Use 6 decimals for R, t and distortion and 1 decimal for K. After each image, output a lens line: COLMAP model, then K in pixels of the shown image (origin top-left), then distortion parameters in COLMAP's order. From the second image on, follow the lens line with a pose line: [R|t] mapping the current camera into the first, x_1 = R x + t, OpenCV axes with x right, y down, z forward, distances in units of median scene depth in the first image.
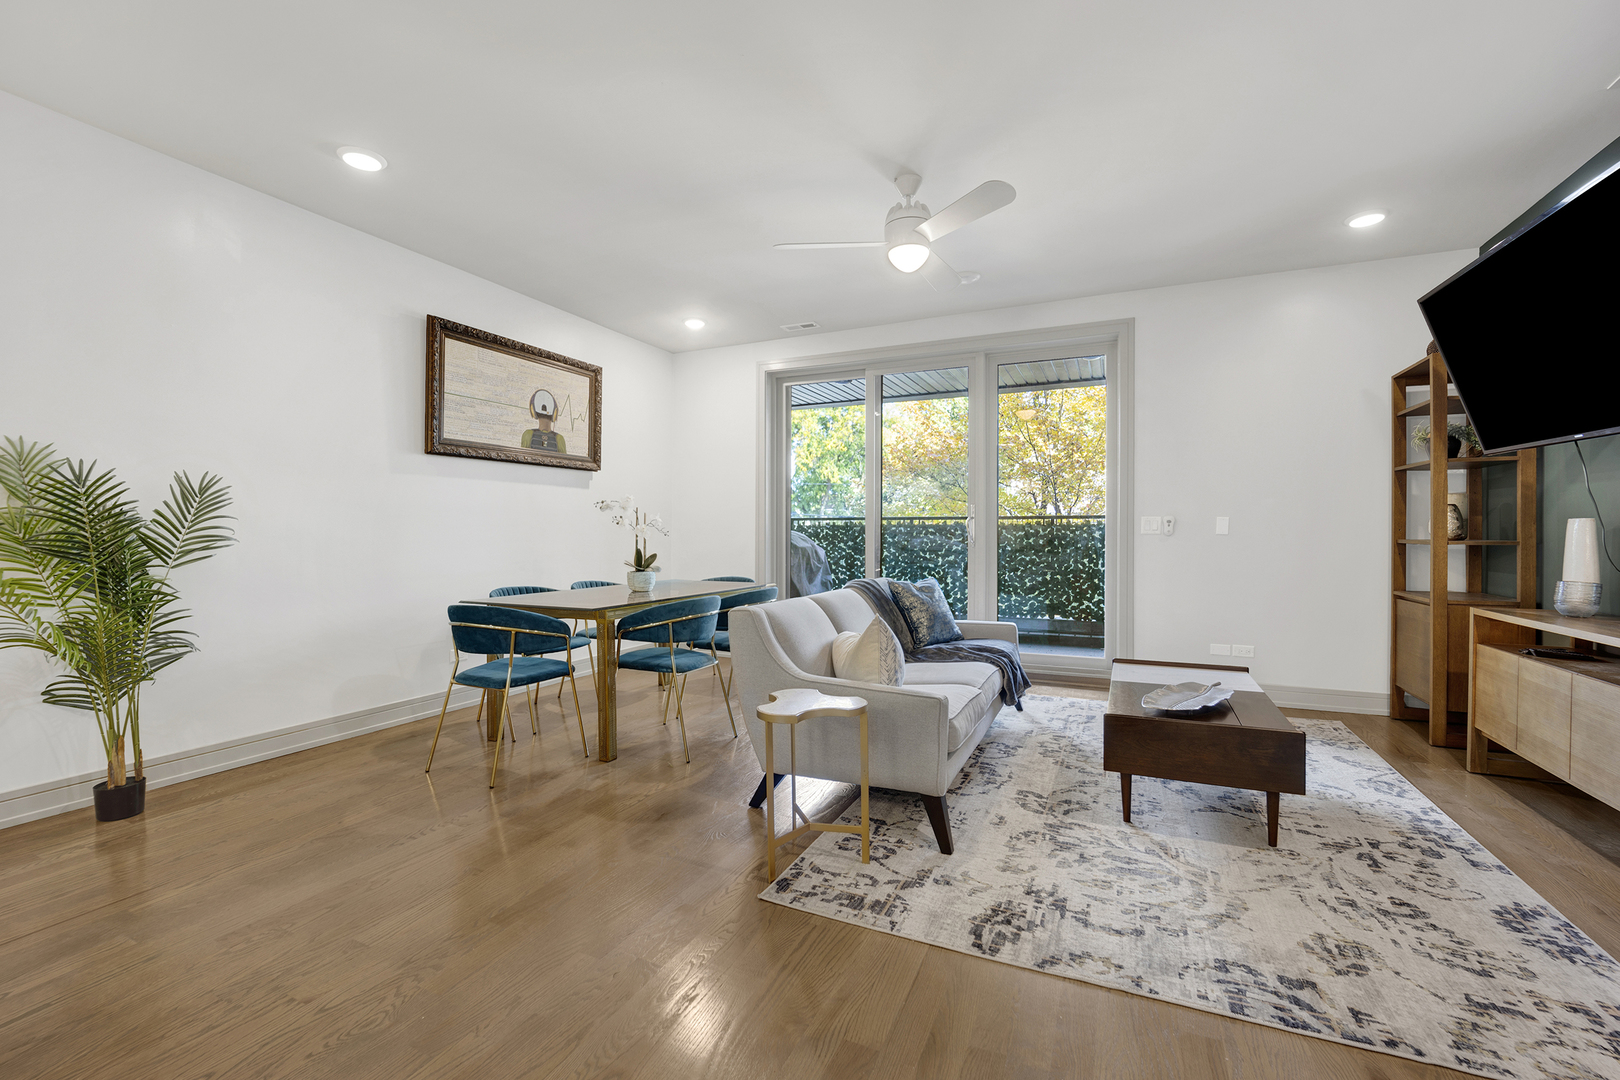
lens RADIAL K [[701.3, 0, 797.8], [0, 701.3, 526.9], [0, 0, 1]] dist [-0.031932, 0.002590]
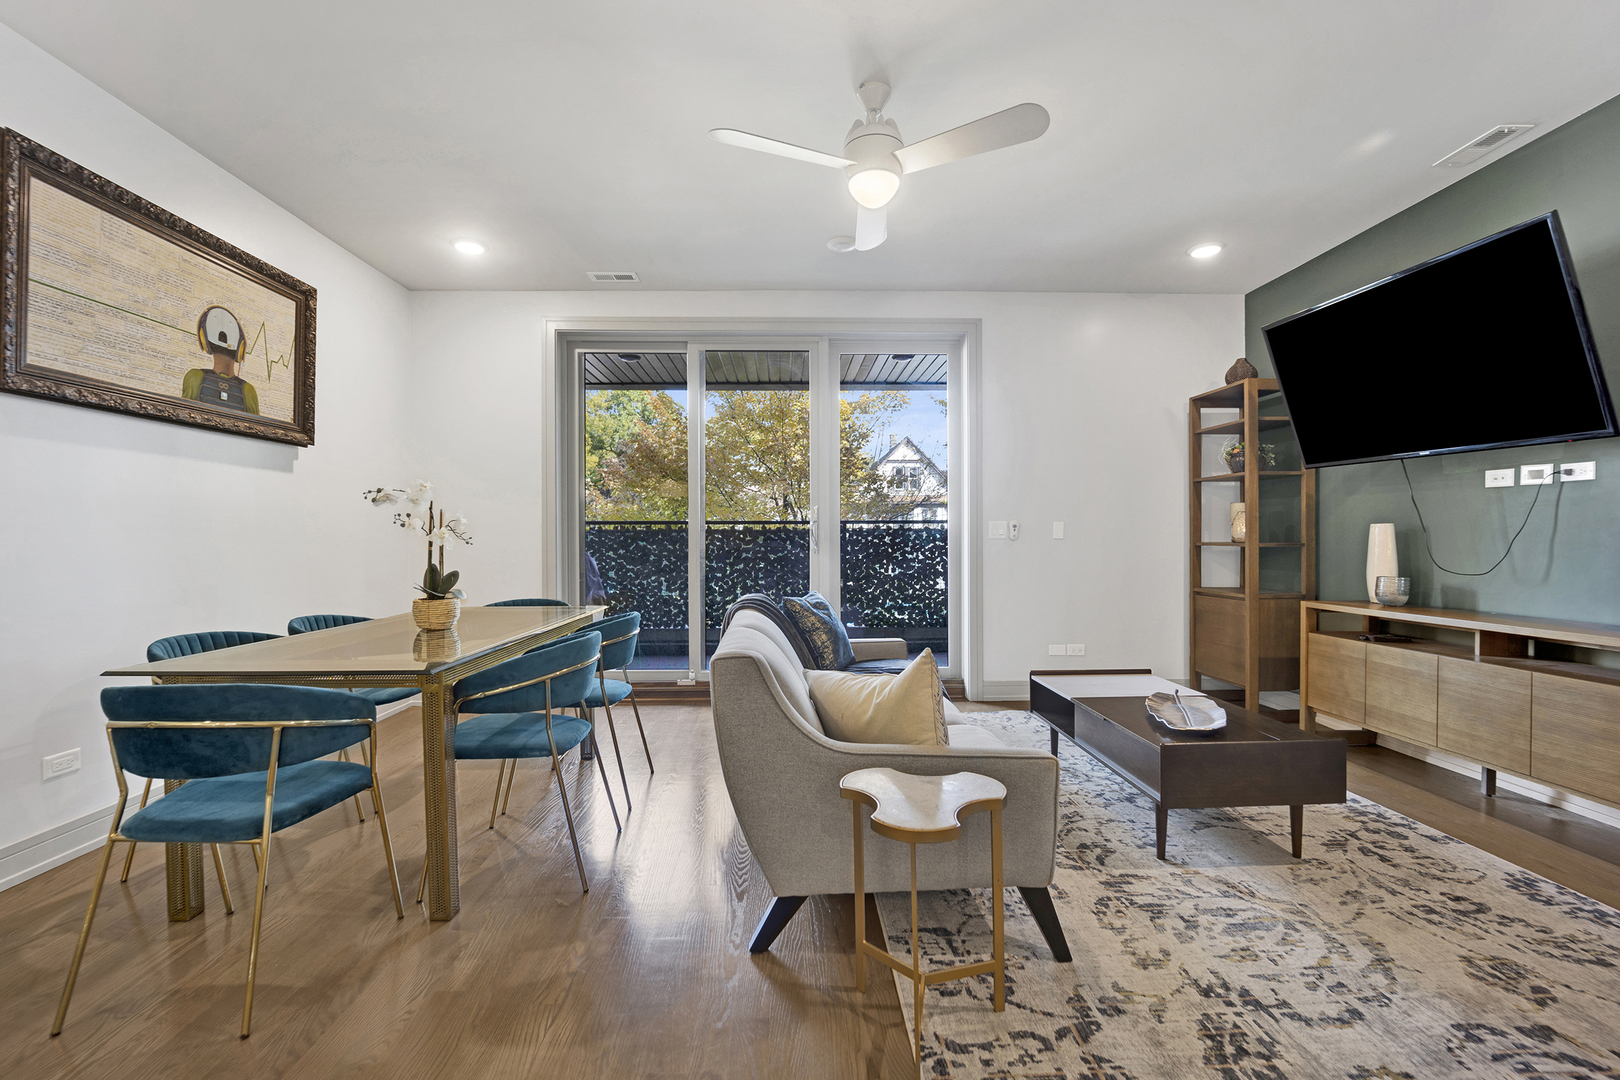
lens RADIAL K [[701.3, 0, 804.8], [0, 701.3, 538.9], [0, 0, 1]] dist [-0.031932, 0.002590]
pose [[0.888581, -0.003128, 0.458710, -0.248556], [-0.000524, 0.999969, 0.007833, 0.003494], [-0.458720, -0.007200, 0.888552, 0.304123]]
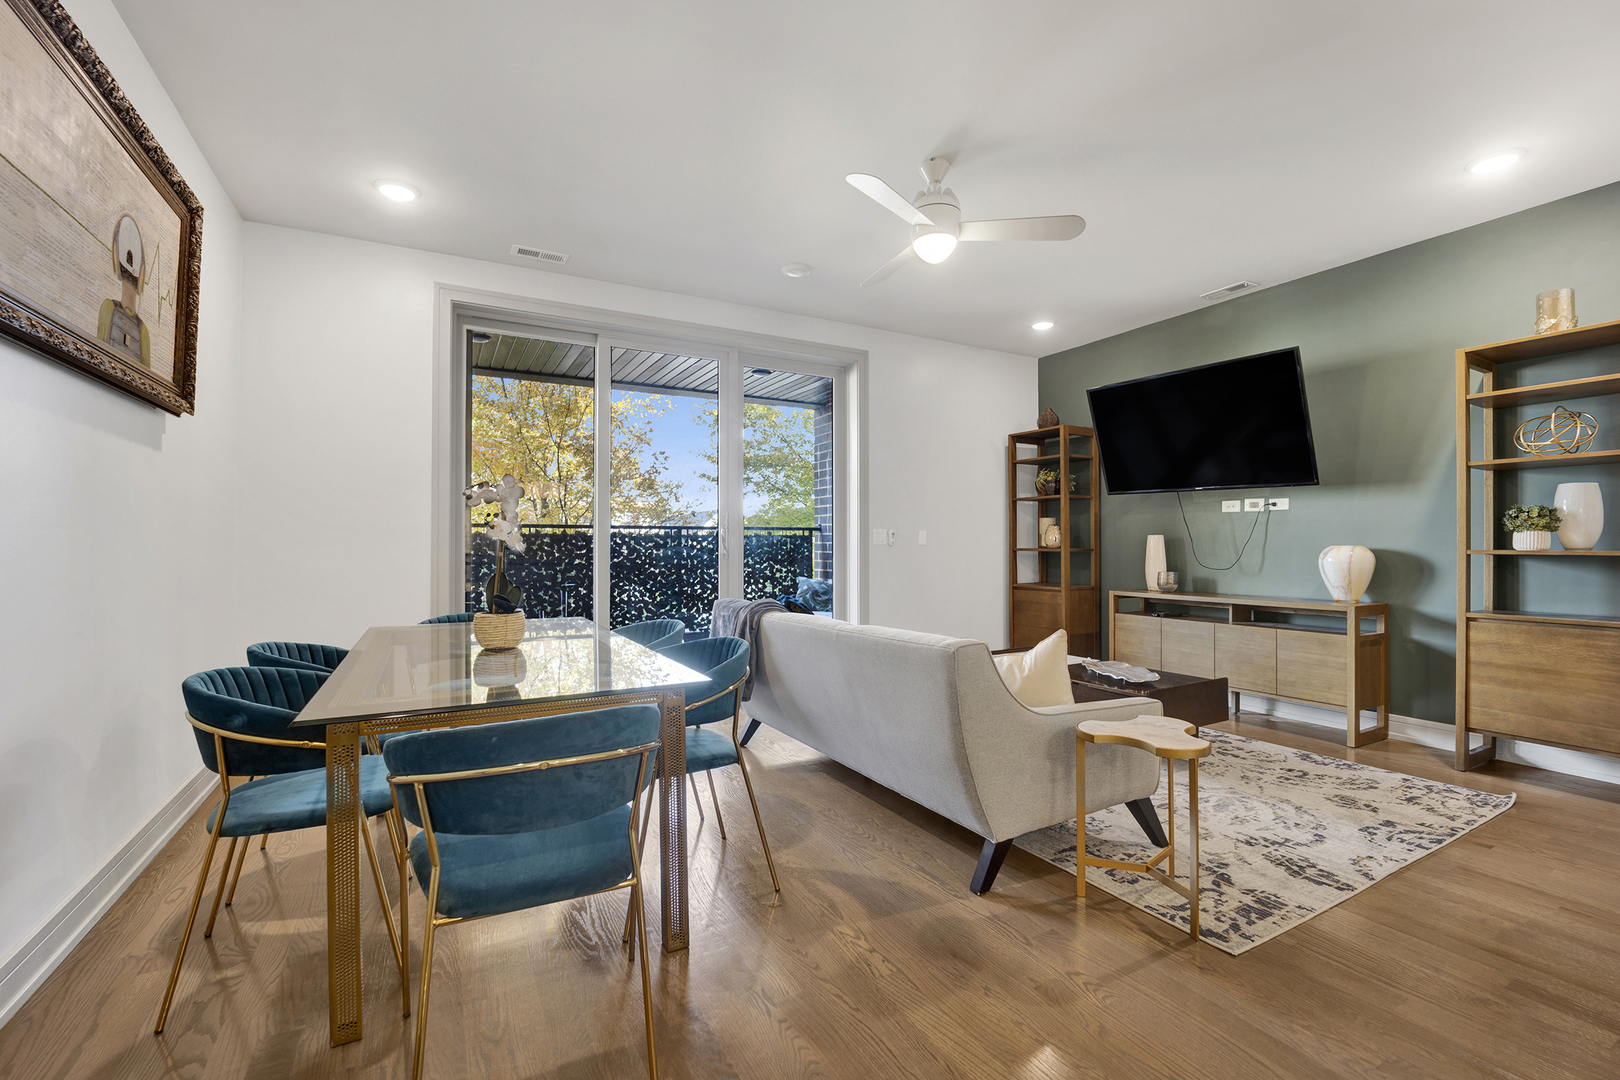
lens RADIAL K [[701.3, 0, 822.1], [0, 701.3, 536.4], [0, 0, 1]] dist [-0.031932, 0.002590]
pose [[0.569195, 0.009250, 0.822151, -0.624206], [-0.007332, 0.999954, -0.006174, 0.005319], [-0.822170, -0.002514, 0.569236, 0.543078]]
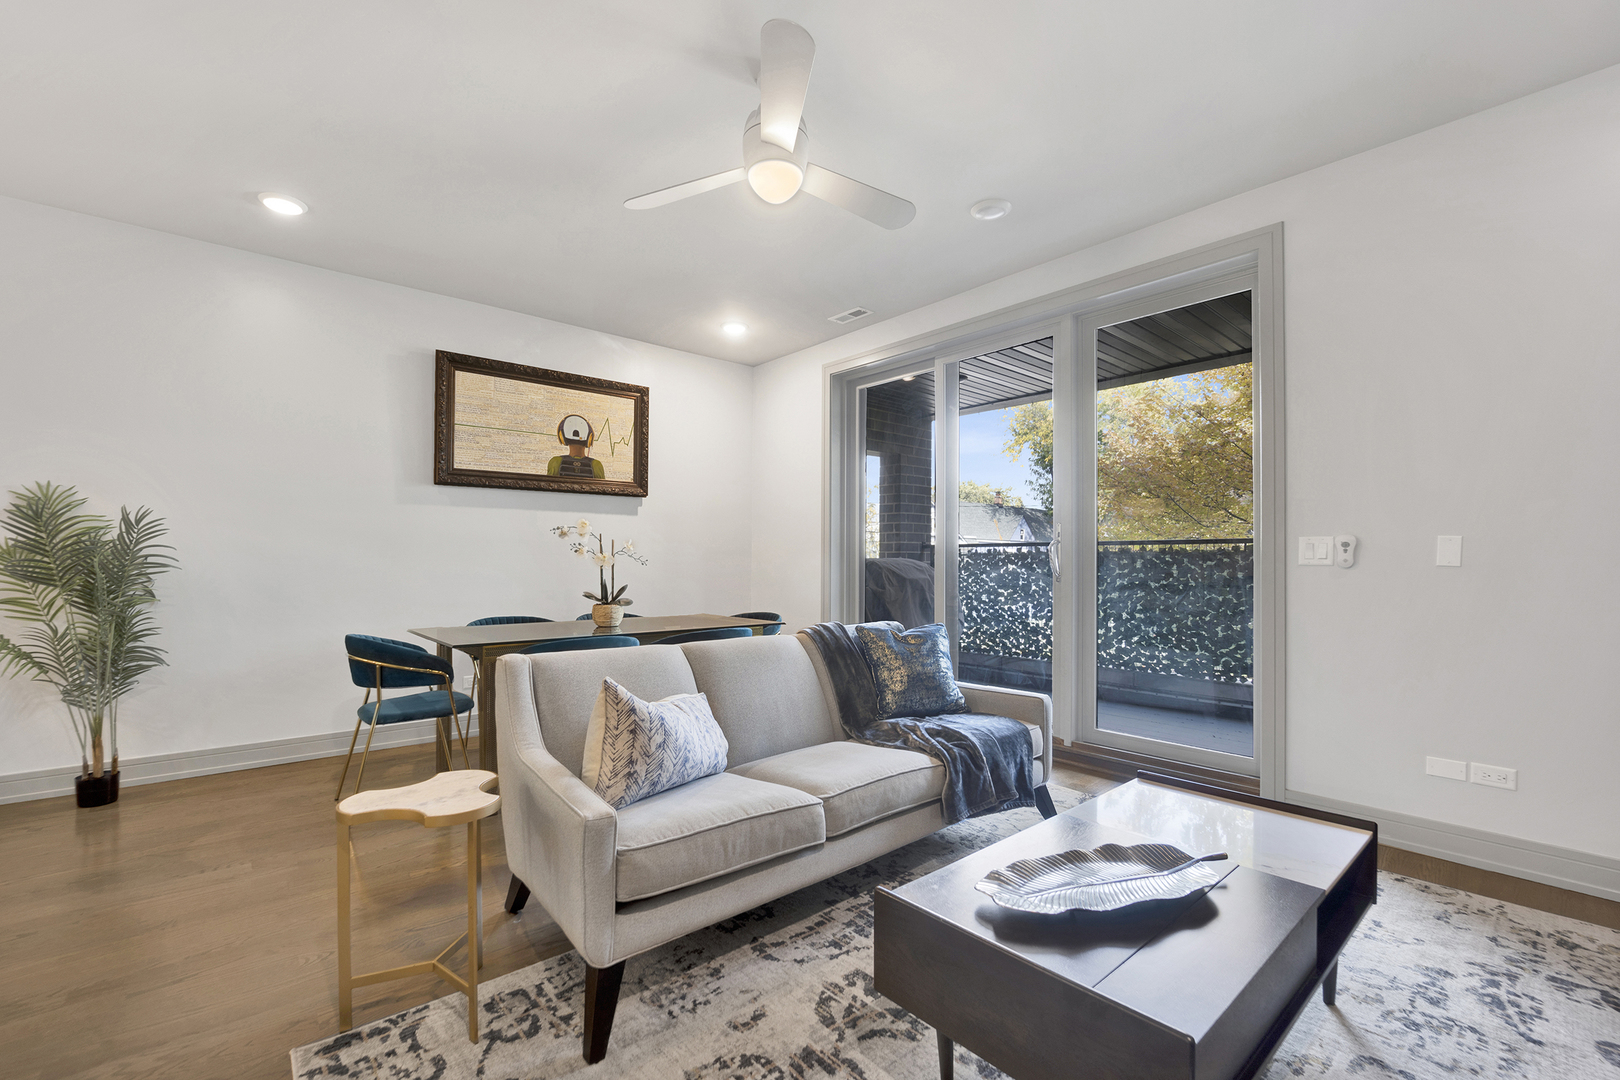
lens RADIAL K [[701.3, 0, 795.4], [0, 701.3, 545.7], [0, 0, 1]] dist [-0.031932, 0.002590]
pose [[0.911181, -0.006332, -0.411958, 0.428800], [0.001185, 0.999918, -0.012748, -0.000667], [0.412005, 0.011127, 0.911114, 0.320498]]
